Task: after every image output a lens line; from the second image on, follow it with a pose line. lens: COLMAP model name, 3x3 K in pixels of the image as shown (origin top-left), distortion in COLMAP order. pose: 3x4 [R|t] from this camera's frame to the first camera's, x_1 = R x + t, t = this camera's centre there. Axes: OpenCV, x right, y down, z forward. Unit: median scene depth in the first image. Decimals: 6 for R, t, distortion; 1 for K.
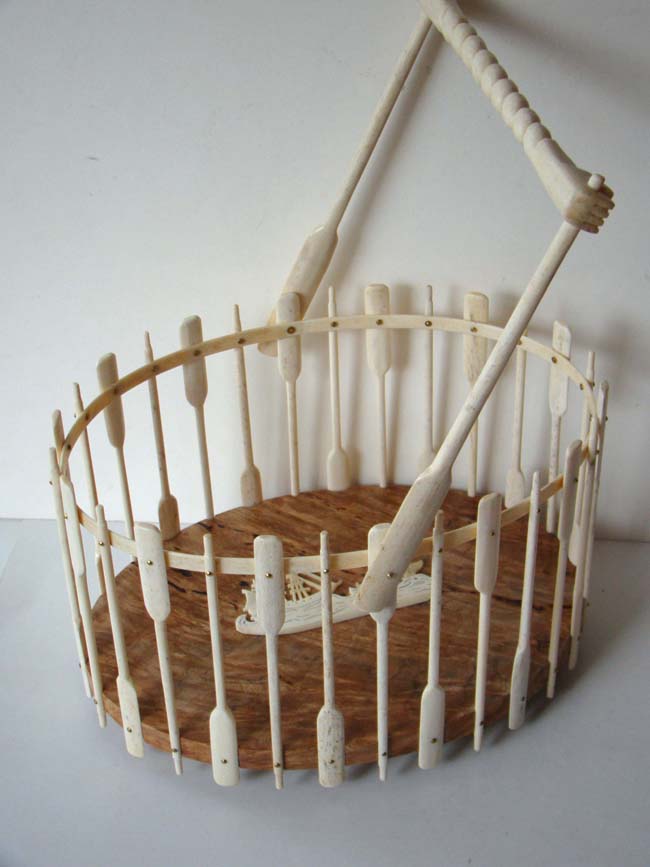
lens RADIAL K [[1569.9, 0, 333.9], [0, 1569.9, 431.3], [0, 0, 1]] dist [0.098087, 0.000000]
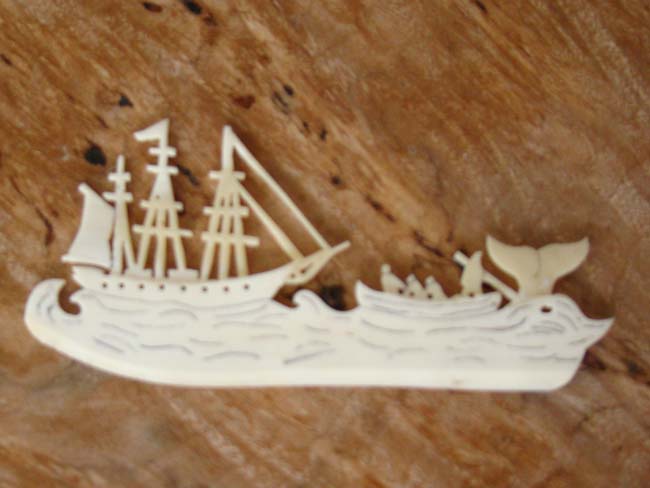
lens RADIAL K [[2008.5, 0, 322.8], [0, 2008.5, 242.8], [0, 0, 1]] dist [0.248990, 0.000000]
pose [[0.950114, 0.311882, -0.003620, 0.000545], [-0.213782, 0.659626, 0.720549, -0.241336], [0.227114, -0.683829, 0.693395, 0.690748]]
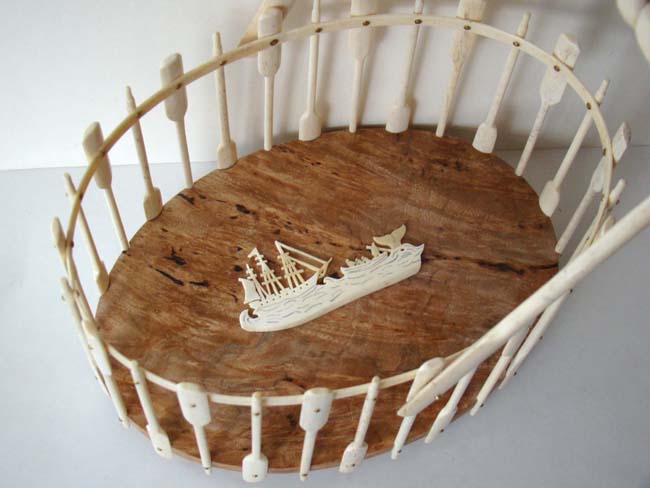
lens RADIAL K [[1177.0, 0, 319.6], [0, 1177.0, 246.5], [0, 0, 1]] dist [0.098087, 0.000000]
pose [[0.987427, -0.108806, 0.114666, -0.093667], [0.040959, 0.876739, 0.479220, -0.291458], [-0.152674, -0.468498, 0.870172, 0.331512]]
